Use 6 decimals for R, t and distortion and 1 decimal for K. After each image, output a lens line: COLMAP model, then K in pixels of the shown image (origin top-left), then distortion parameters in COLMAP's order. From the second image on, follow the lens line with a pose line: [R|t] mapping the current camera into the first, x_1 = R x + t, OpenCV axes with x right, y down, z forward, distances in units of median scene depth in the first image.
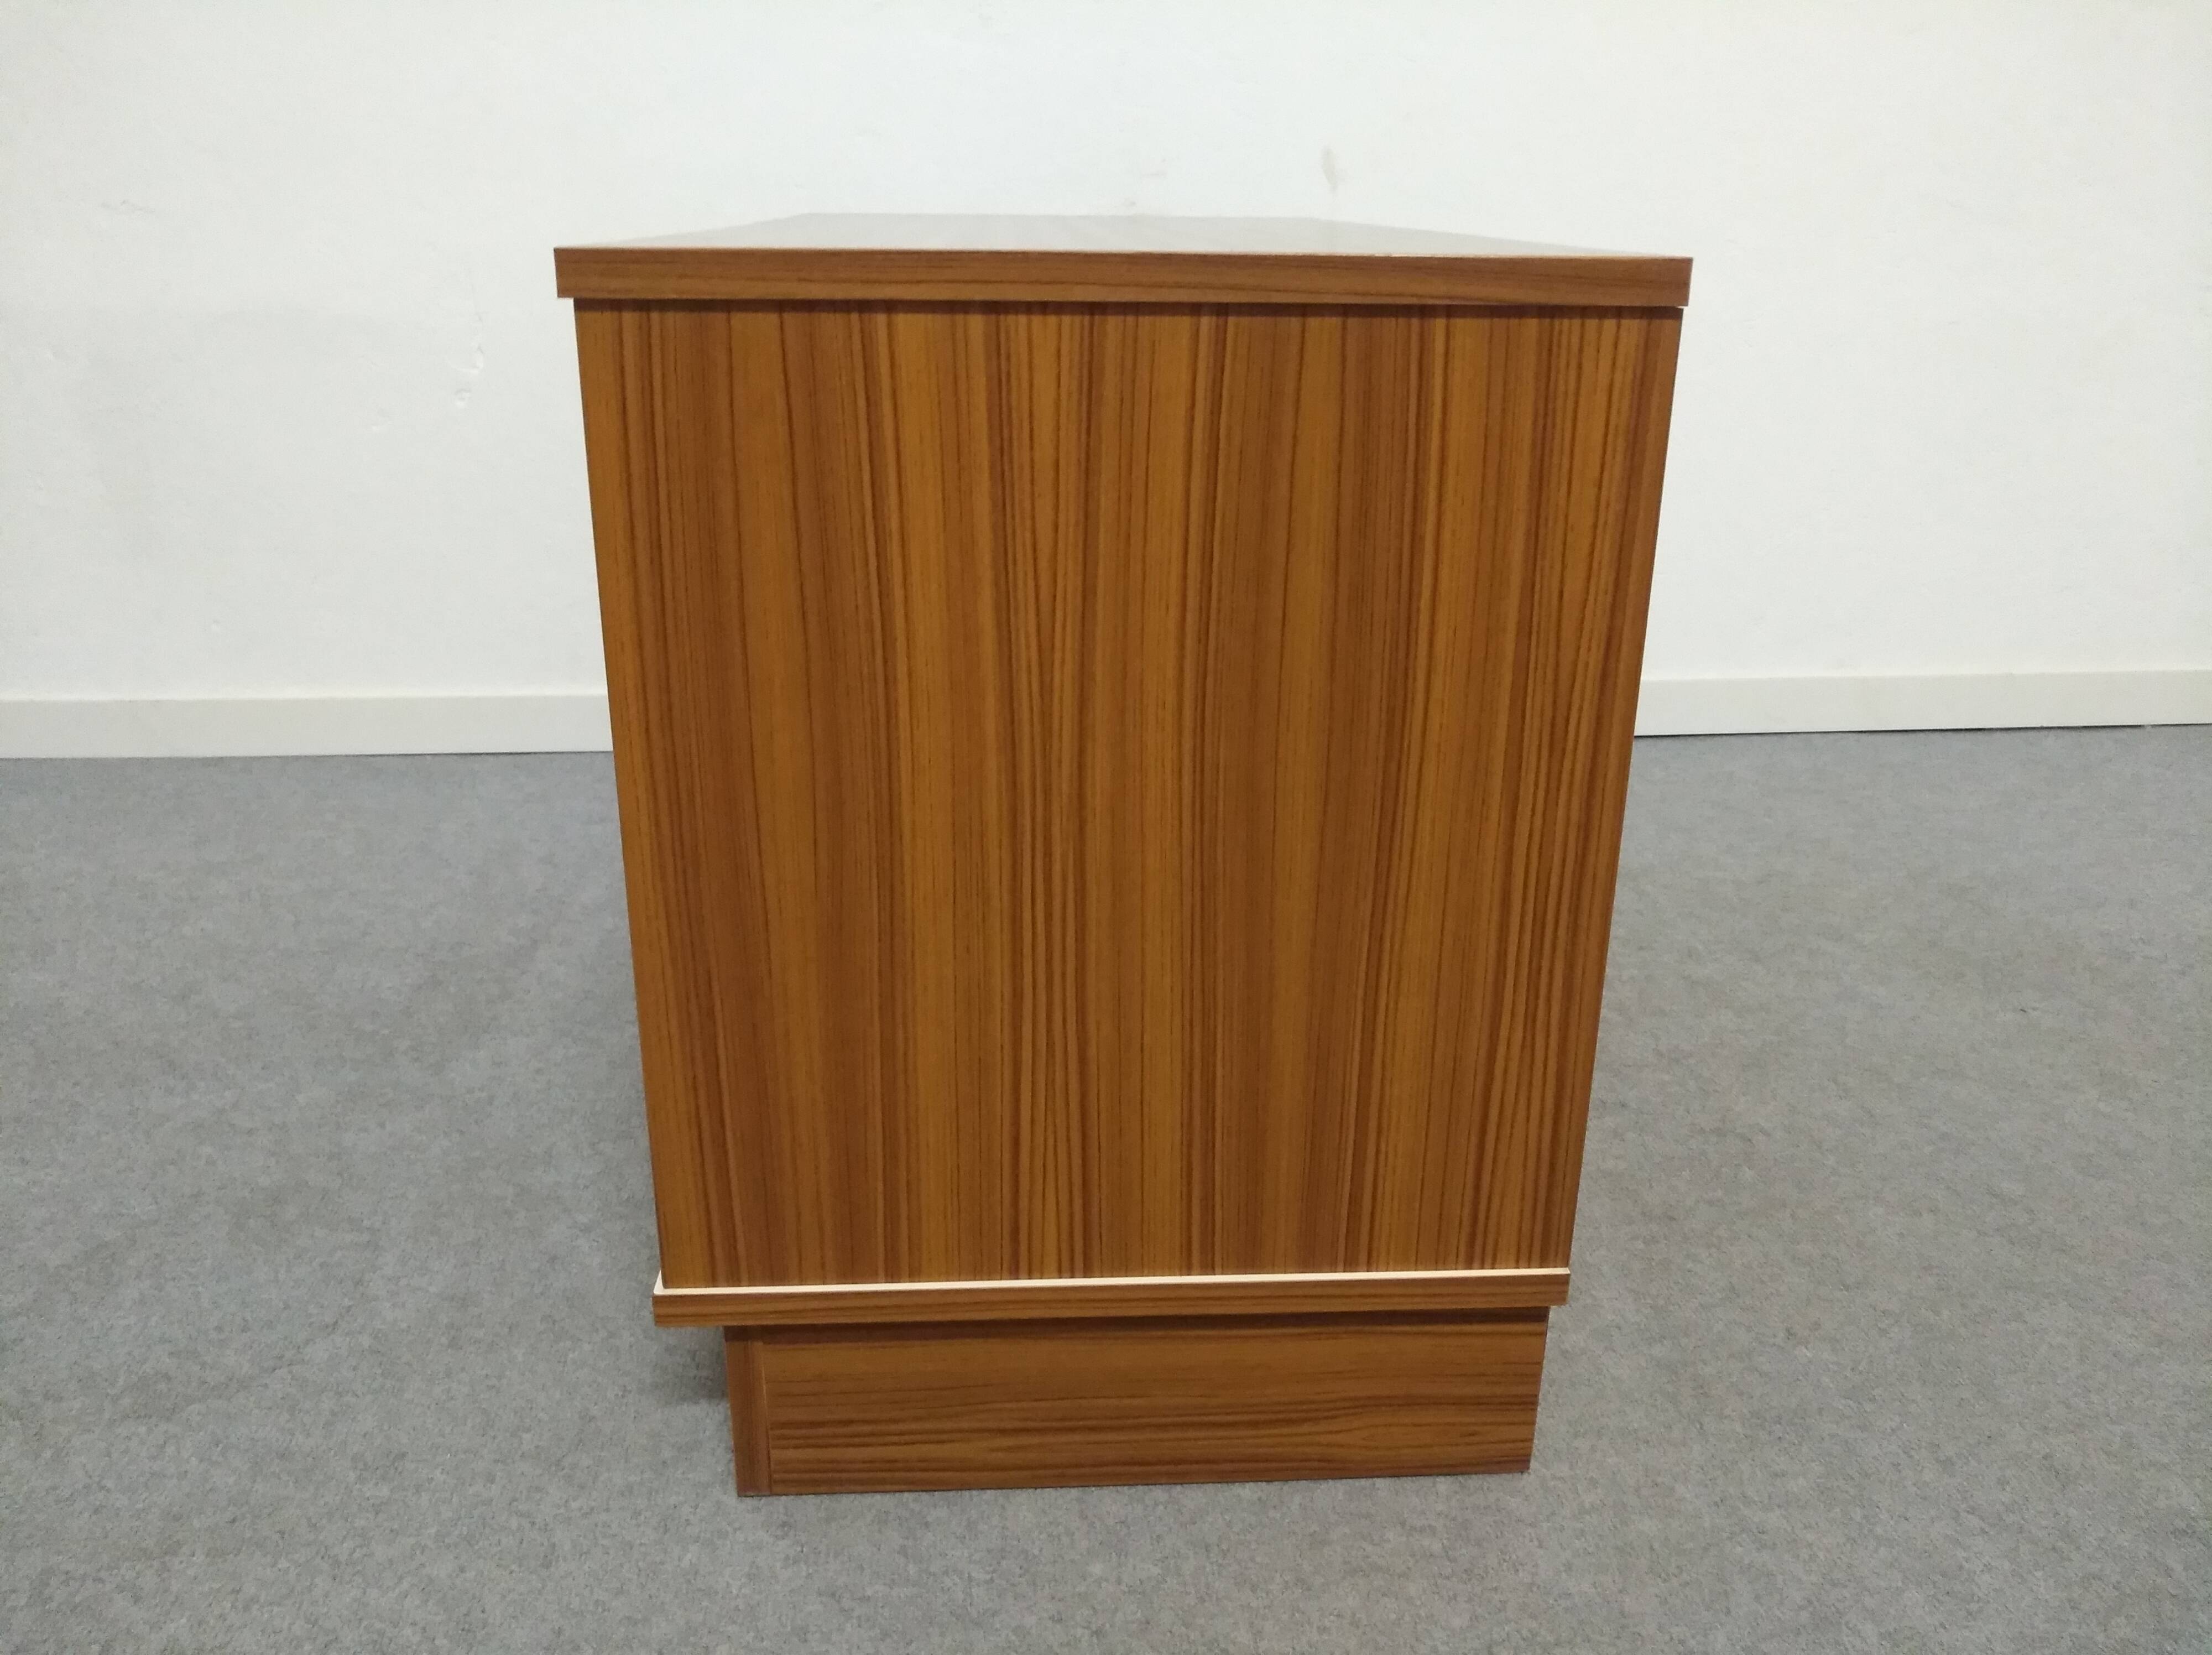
lens RADIAL K [[1735.2, 0, 1112.6], [0, 1735.2, 835.8], [0, 0, 1]] dist [-0.020058, 0.051706]
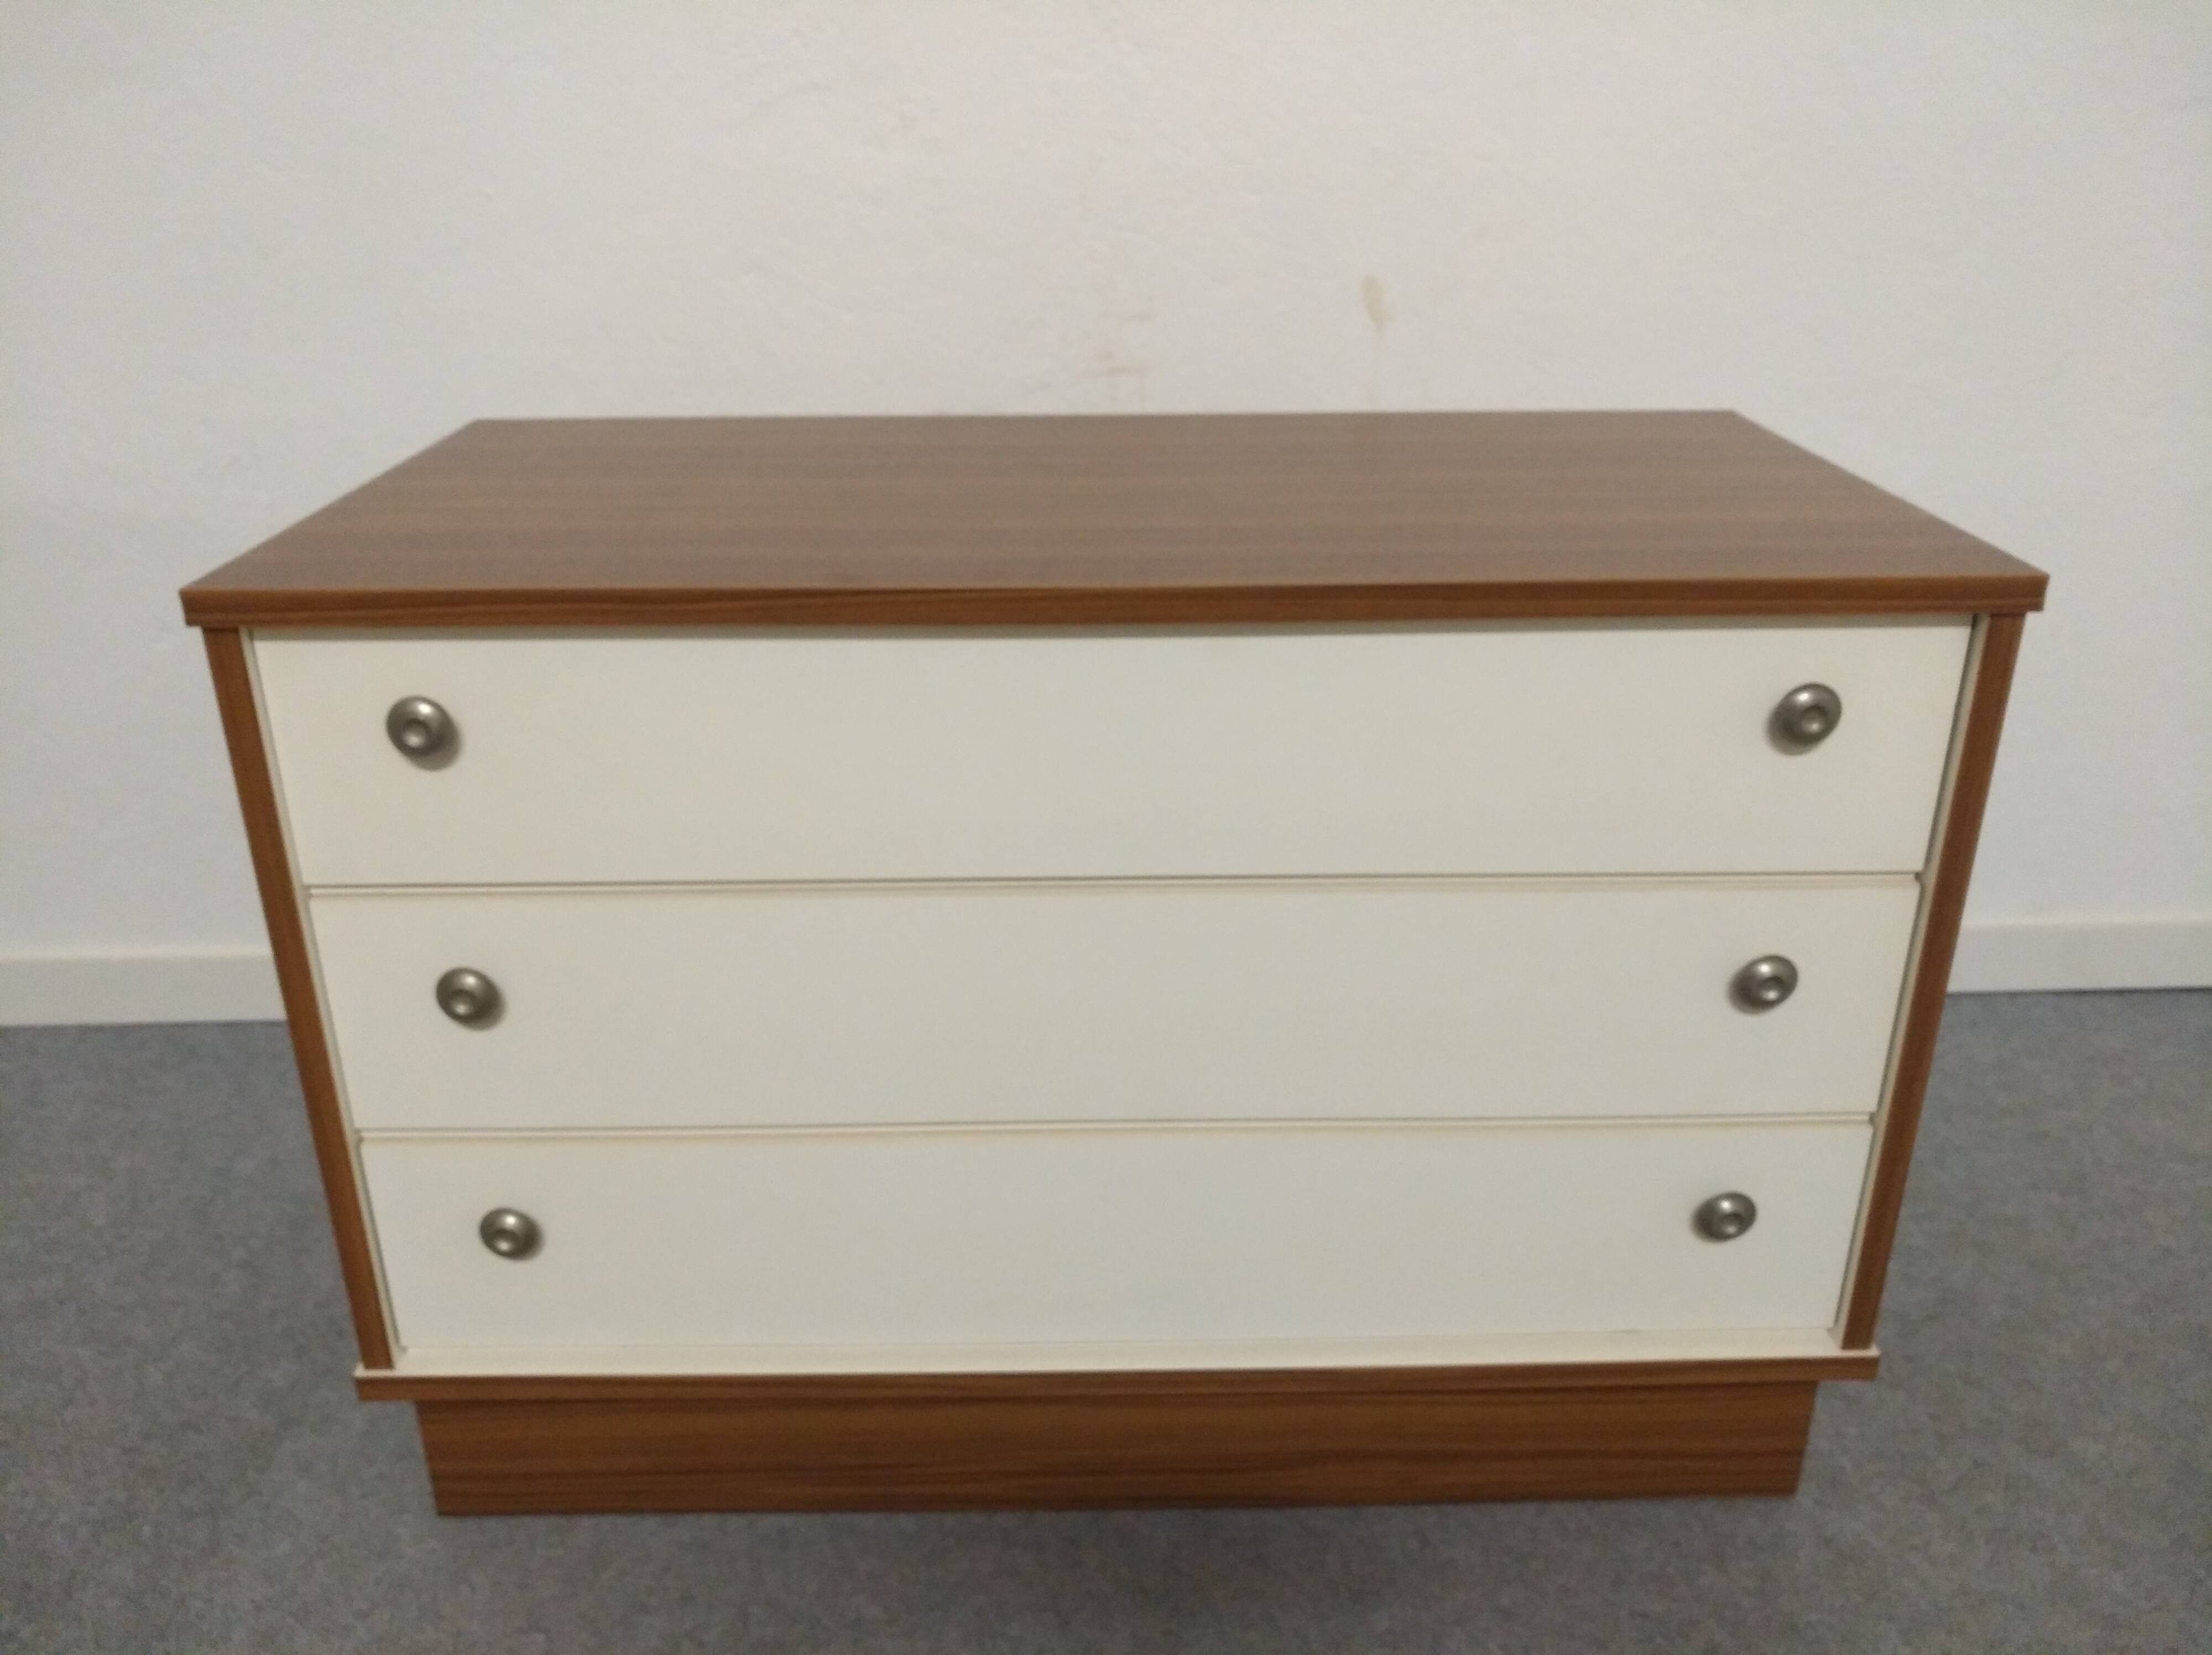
lens RADIAL K [[1735.2, 0, 1107.2], [0, 1735.2, 860.7], [0, 0, 1]] dist [-0.020058, 0.051706]
pose [[0.997979, 0.011076, -0.062567, 0.100075], [-0.006555, 0.997382, 0.072018, -0.330983], [0.063201, -0.071462, 0.995439, 0.385586]]
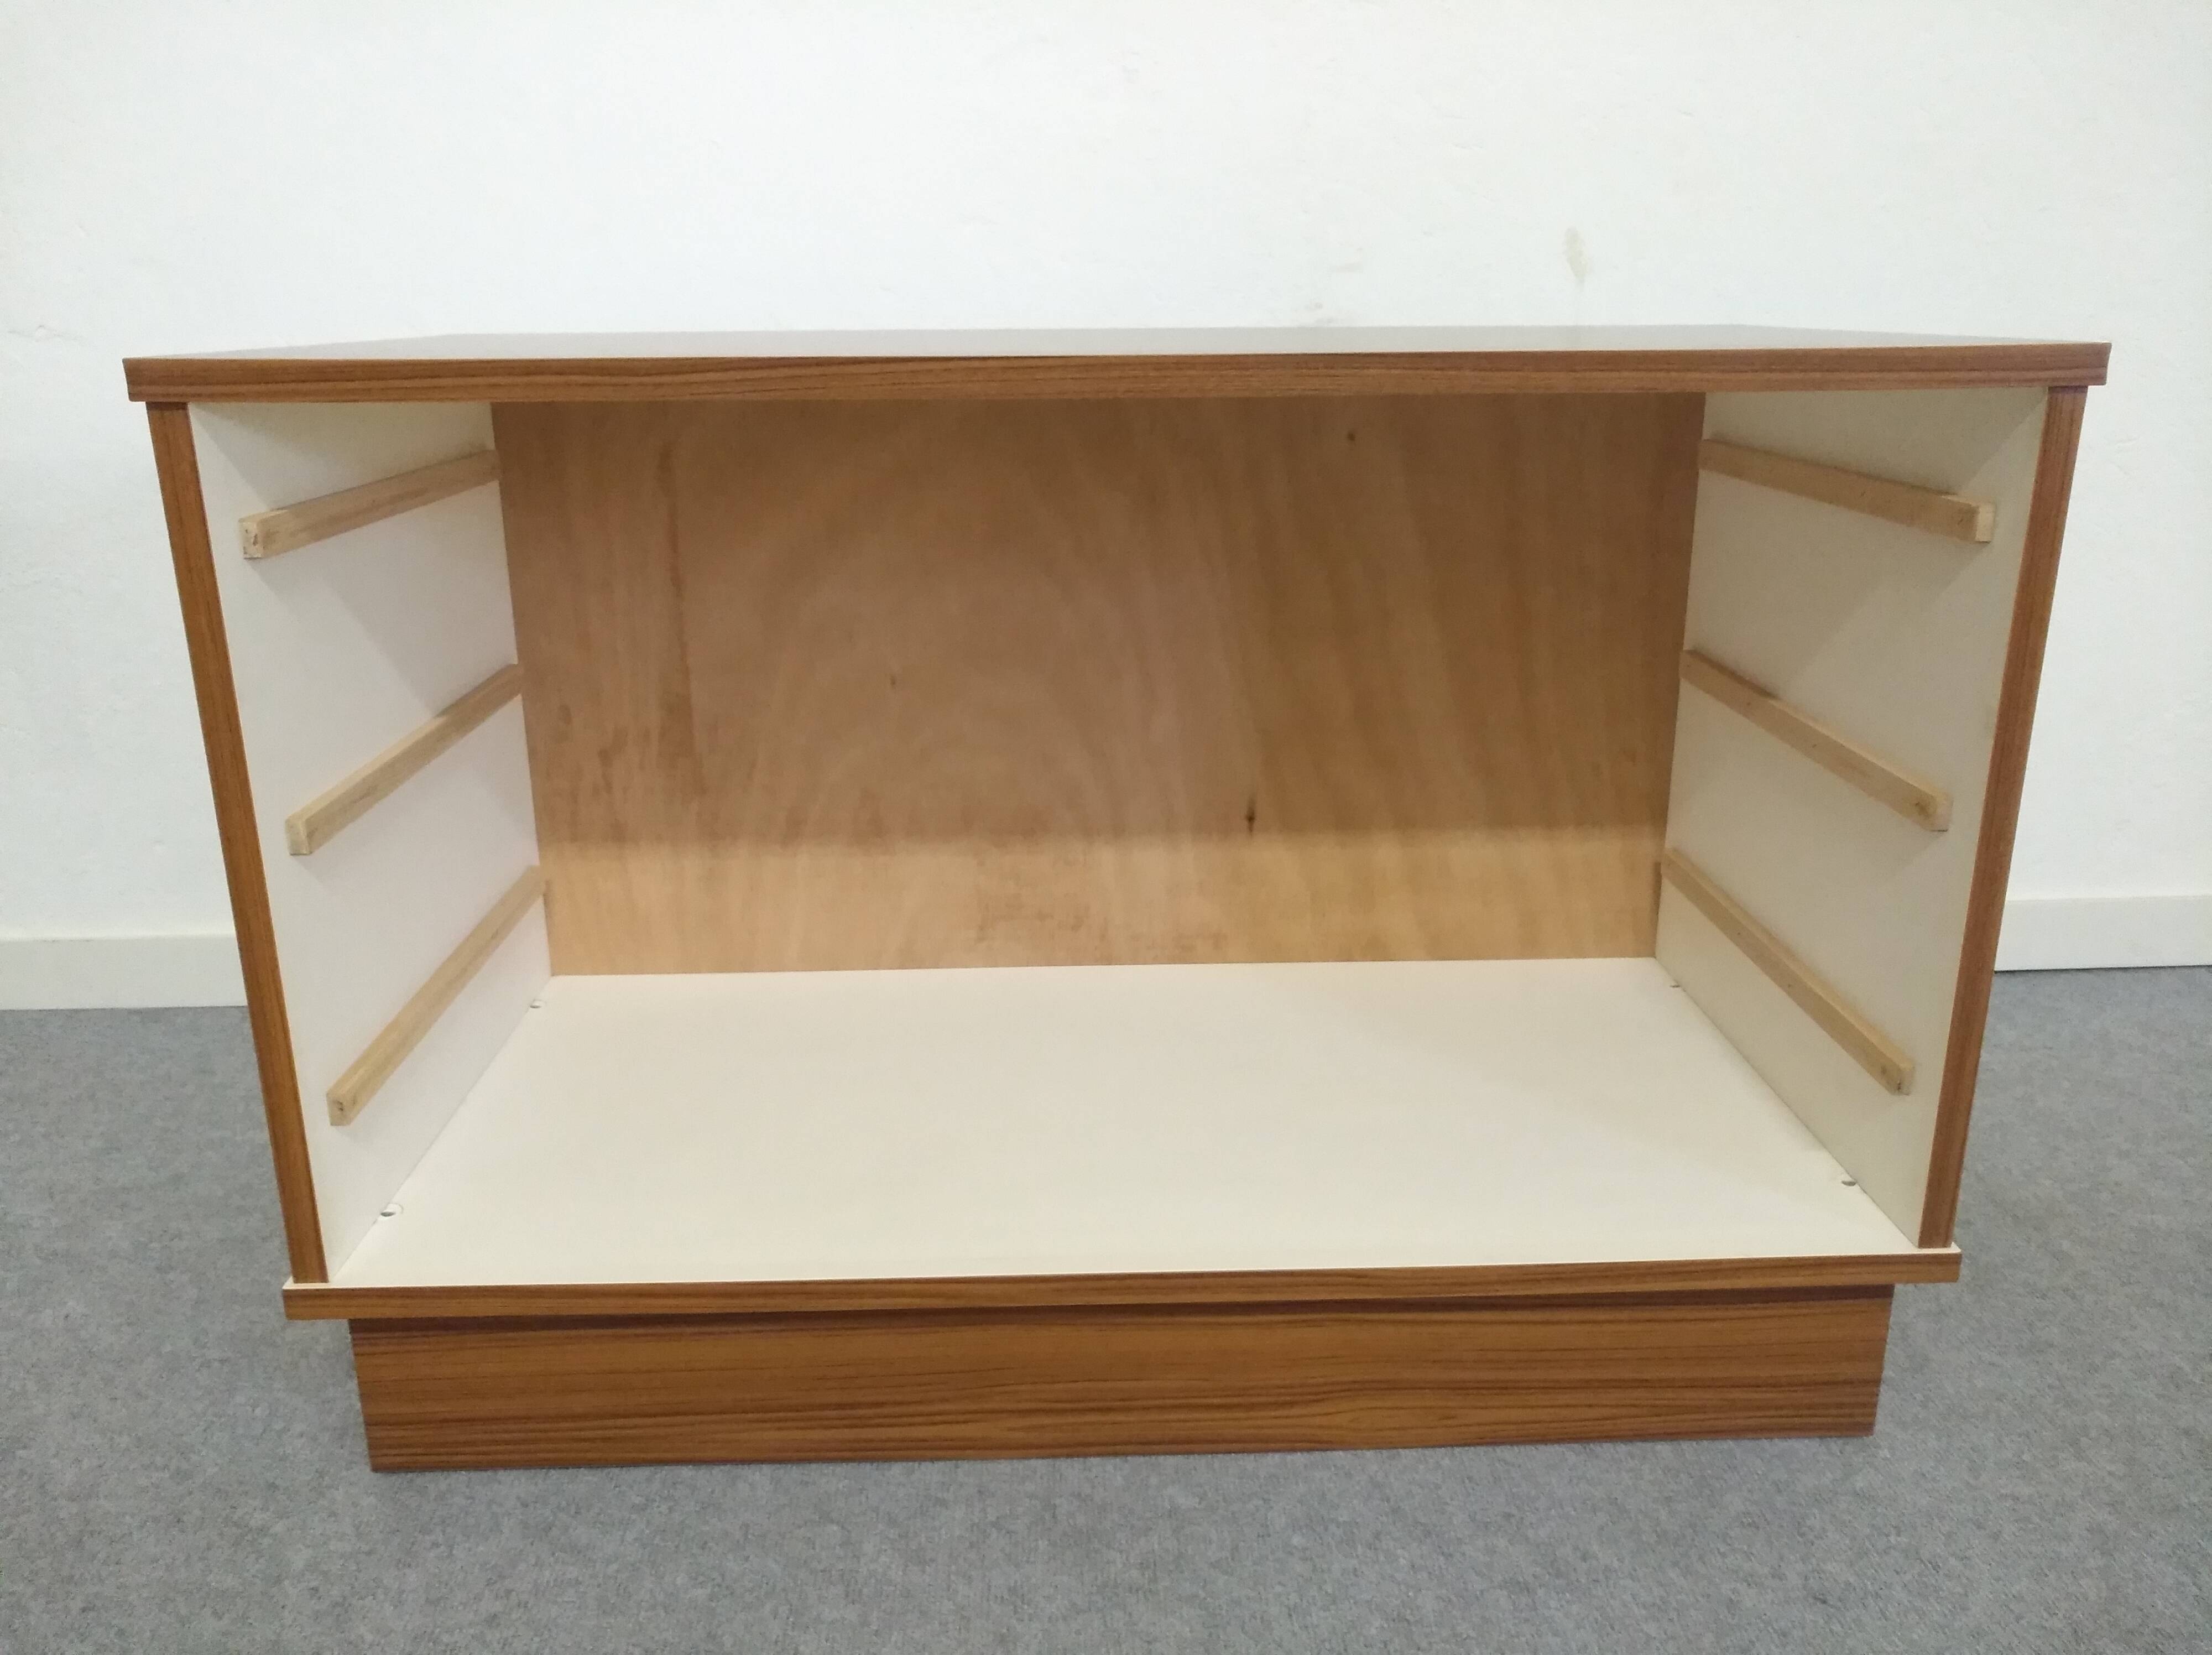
lens RADIAL K [[1735.2, 0, 1109.7], [0, 1735.2, 854.8], [0, 0, 1]] dist [-0.020058, 0.051706]
pose [[0.998698, -0.000495, -0.051006, -0.070473], [-0.001368, 0.999333, -0.036479, -0.155890], [0.050990, 0.036501, 0.998032, 0.395260]]
